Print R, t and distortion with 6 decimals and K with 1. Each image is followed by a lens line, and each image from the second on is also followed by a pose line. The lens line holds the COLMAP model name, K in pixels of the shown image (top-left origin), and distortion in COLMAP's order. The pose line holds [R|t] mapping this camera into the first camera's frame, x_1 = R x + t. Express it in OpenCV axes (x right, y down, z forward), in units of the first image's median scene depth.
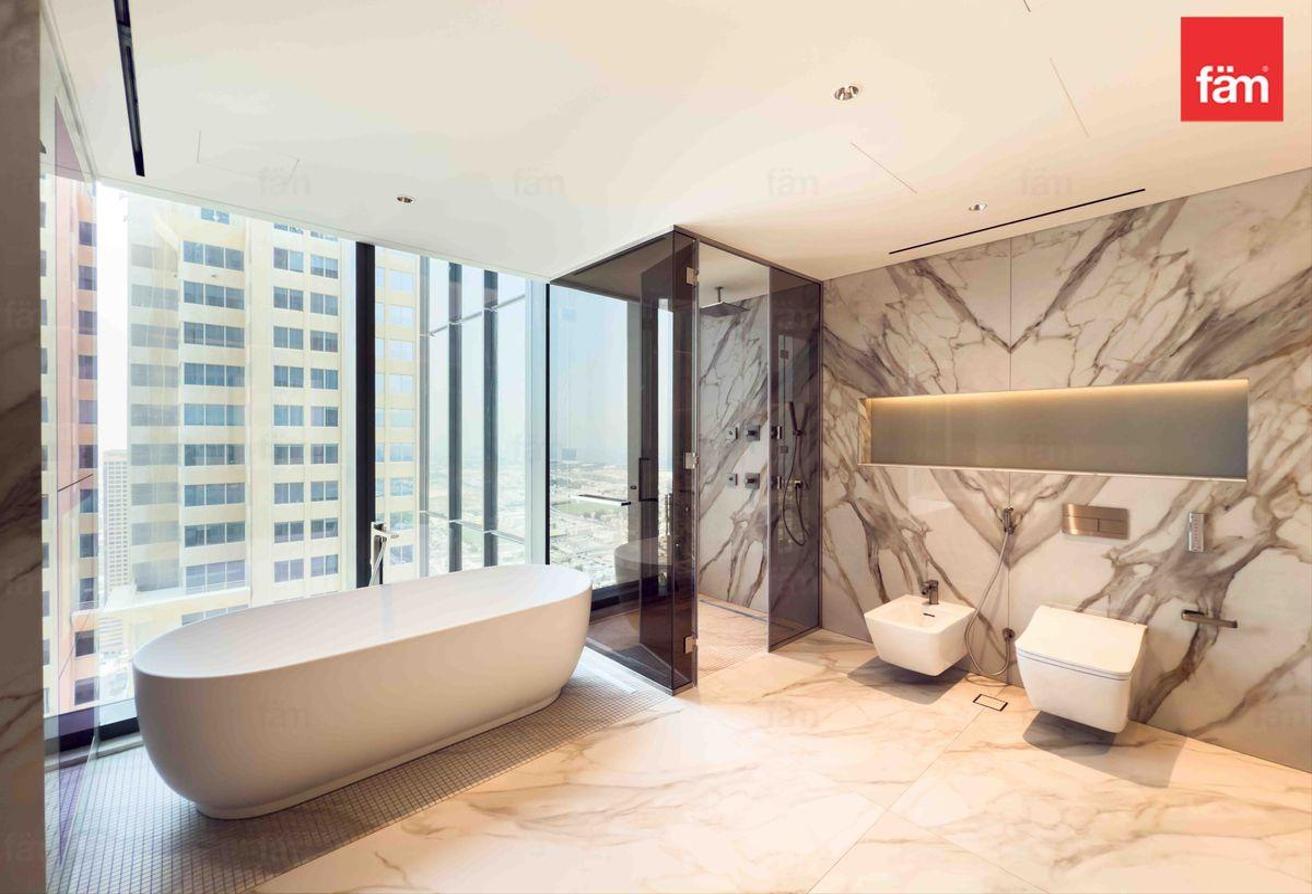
lens RADIAL K [[534.5, 0, 656.0], [0, 534.5, 447.0], [0, 0, 1]] dist [0.000702, -0.000047]
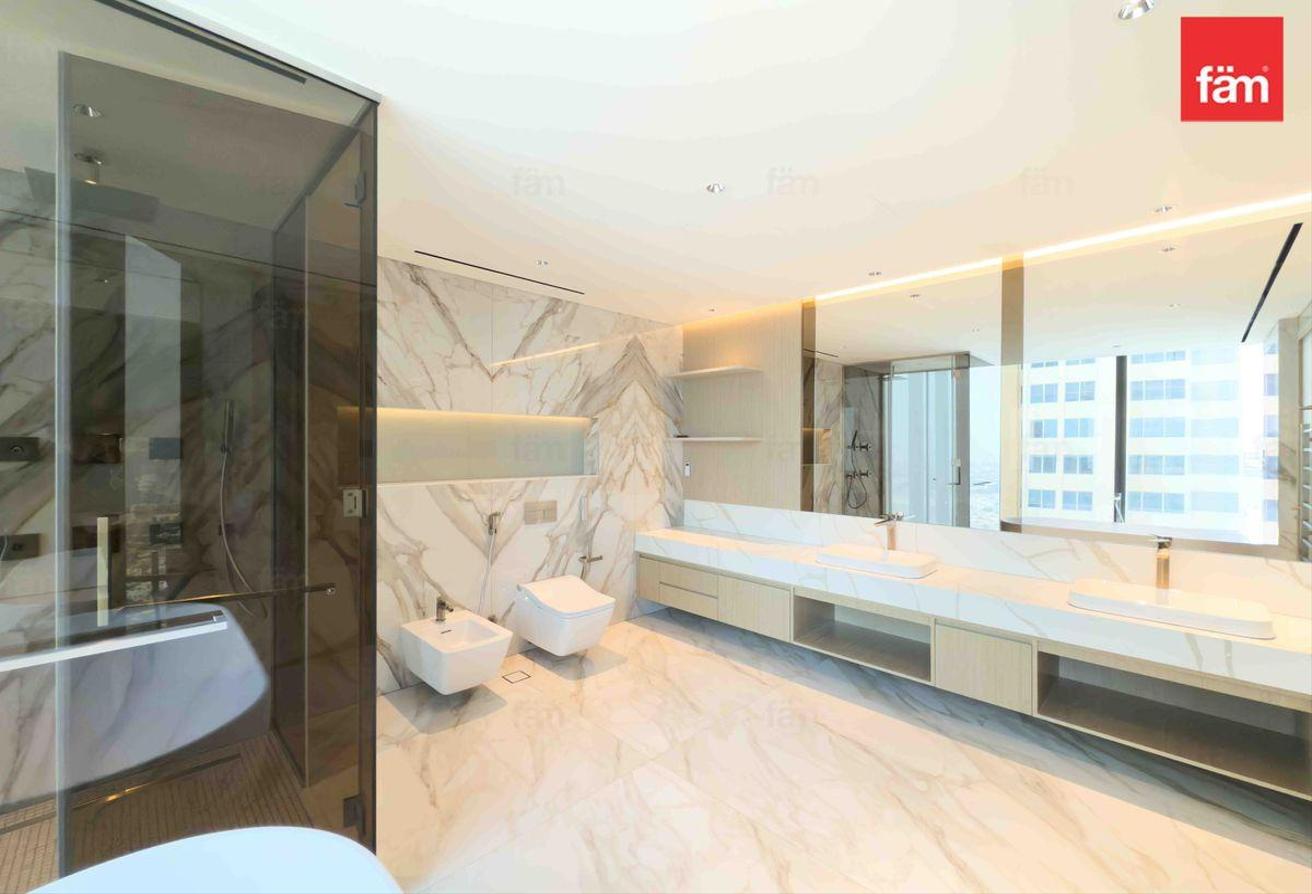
lens RADIAL K [[534.5, 0, 656.0], [0, 534.5, 447.0], [0, 0, 1]] dist [0.000702, -0.000047]
pose [[-0.046814, -0.014563, 0.998797, -0.577597], [0.008752, 0.999849, 0.014988, -0.049019], [-0.998865, 0.009443, -0.046680, 0.752794]]
